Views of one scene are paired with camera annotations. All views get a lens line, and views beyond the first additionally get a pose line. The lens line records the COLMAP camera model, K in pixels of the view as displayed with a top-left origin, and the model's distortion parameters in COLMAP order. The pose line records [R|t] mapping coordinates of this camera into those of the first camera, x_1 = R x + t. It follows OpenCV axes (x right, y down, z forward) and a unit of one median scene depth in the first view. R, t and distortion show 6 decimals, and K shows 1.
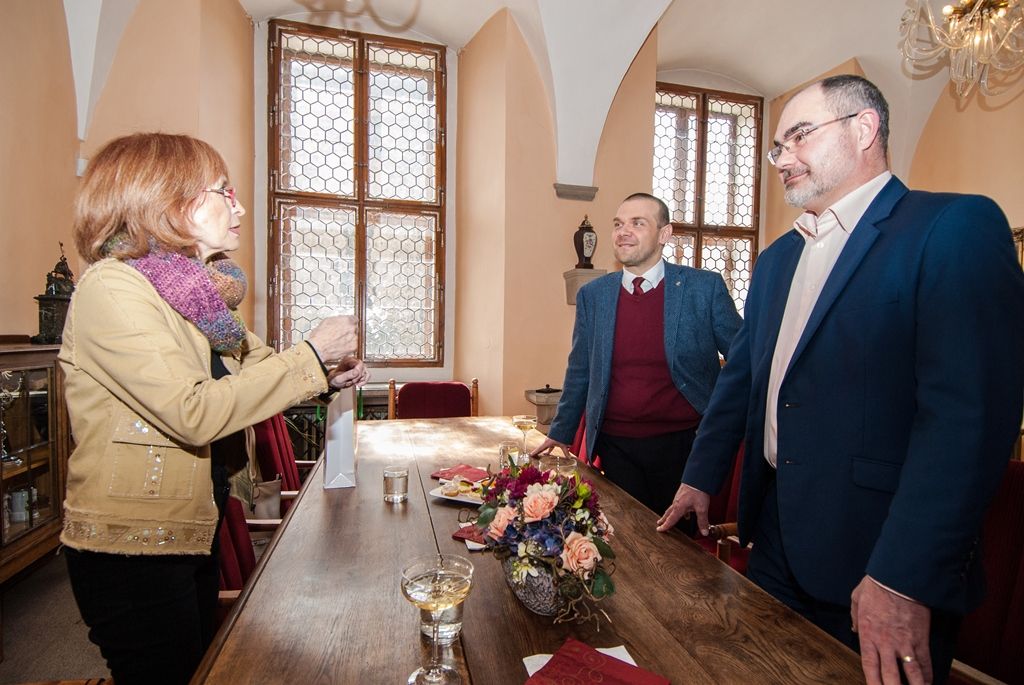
lens RADIAL K [[509.2, 0, 512.0], [0, 509.2, 342.5], [0, 0, 1]] dist [0.001435, -0.018663]
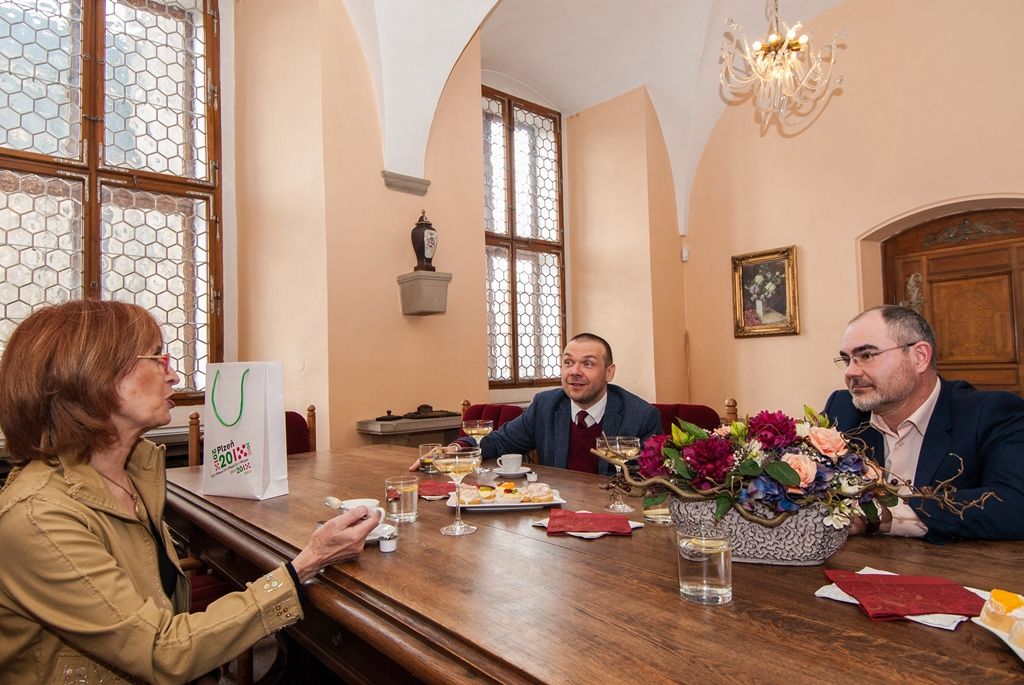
lens RADIAL K [[593.0, 0, 512.0], [0, 593.0, 342.5], [0, 0, 1]] dist [0.053628, -0.083581]
pose [[0.893568, -0.022704, 0.448353, -0.159383], [0.055843, 0.996585, -0.060828, 0.038586], [-0.445441, 0.079392, 0.891784, 0.047370]]
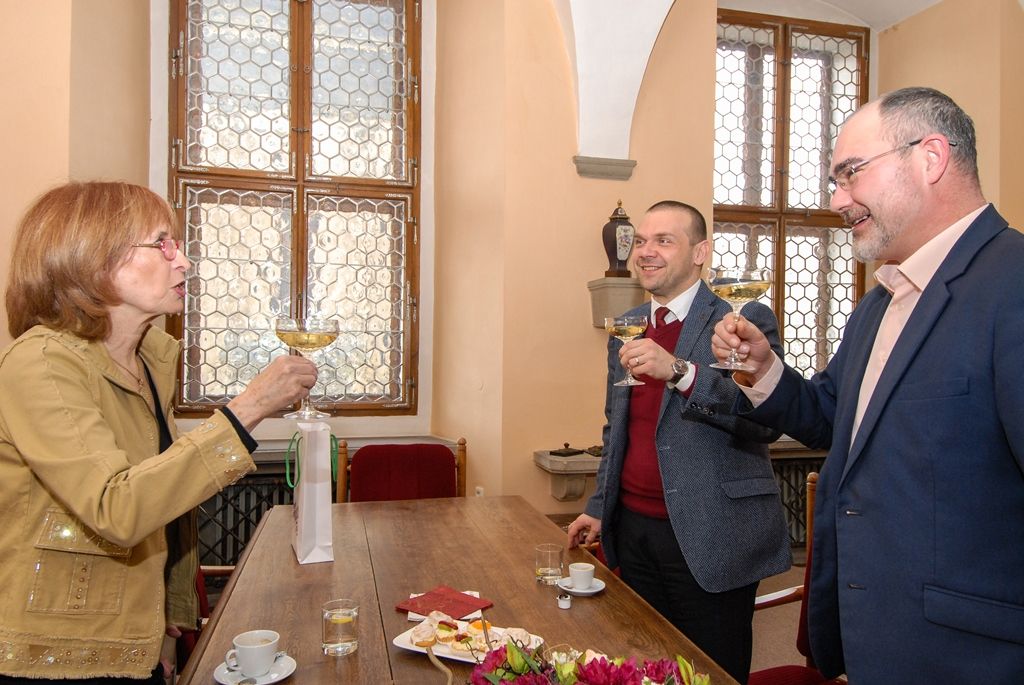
lens RADIAL K [[727.9, 0, 512.0], [0, 727.9, 342.5], [0, 0, 1]] dist [-0.005983, -0.001435]
pose [[0.999977, -0.004358, -0.005173, 0.001304], [0.004195, 0.999508, -0.031092, -0.021382], [0.005306, 0.031070, 0.999503, 0.000817]]
